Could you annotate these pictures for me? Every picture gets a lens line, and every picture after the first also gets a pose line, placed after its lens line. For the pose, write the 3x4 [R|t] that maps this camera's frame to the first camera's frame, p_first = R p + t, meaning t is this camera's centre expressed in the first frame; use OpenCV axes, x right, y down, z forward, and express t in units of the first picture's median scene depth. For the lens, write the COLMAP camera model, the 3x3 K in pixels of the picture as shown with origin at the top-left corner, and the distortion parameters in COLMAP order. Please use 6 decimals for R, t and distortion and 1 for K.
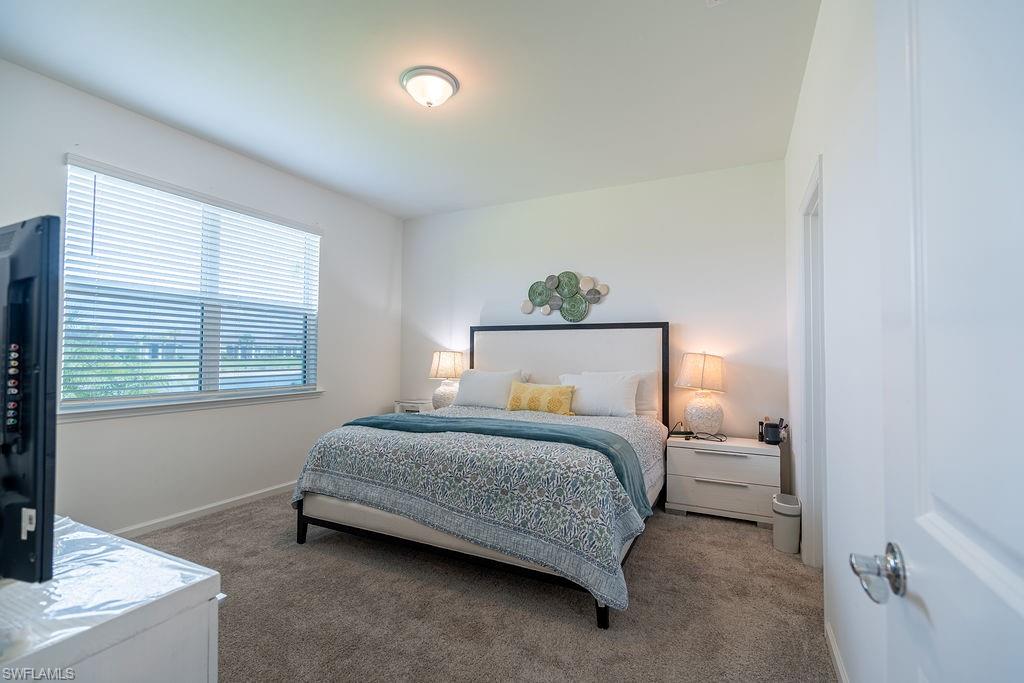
lens RADIAL K [[458.8, 0, 508.0], [0, 458.8, 337.7], [0, 0, 1]] dist [-0.011784, 0.000328]
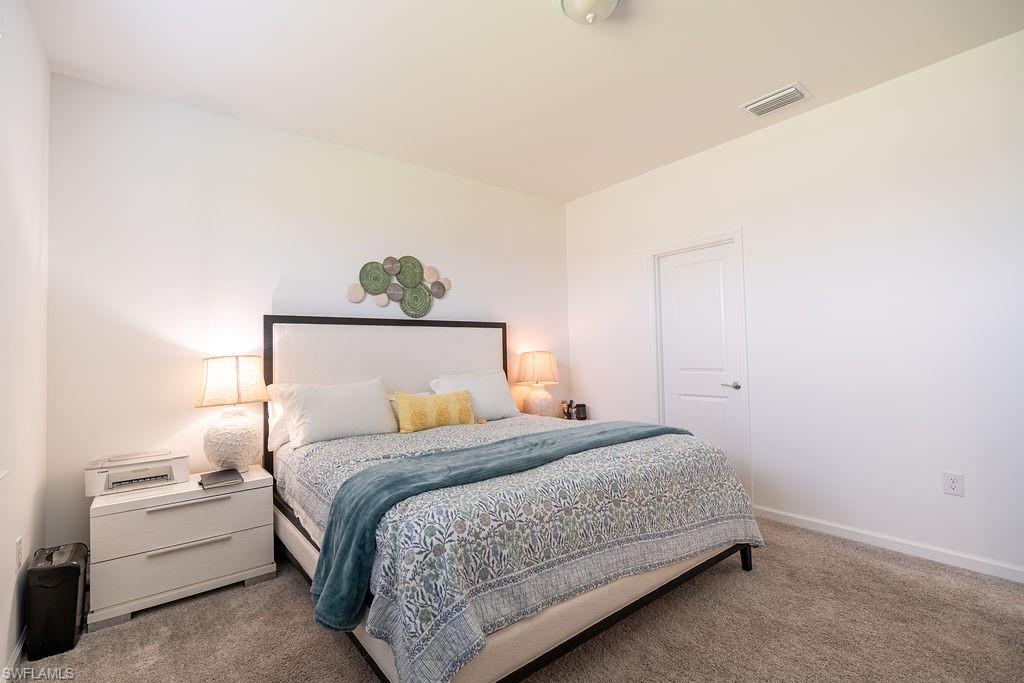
lens RADIAL K [[458.8, 0, 508.0], [0, 458.8, 337.7], [0, 0, 1]] dist [-0.011784, 0.000328]
pose [[0.427312, 0.013696, 0.904001, -0.553185], [-0.005386, 0.999906, -0.012603, 0.013142], [-0.904088, 0.000516, 0.427345, 0.493148]]
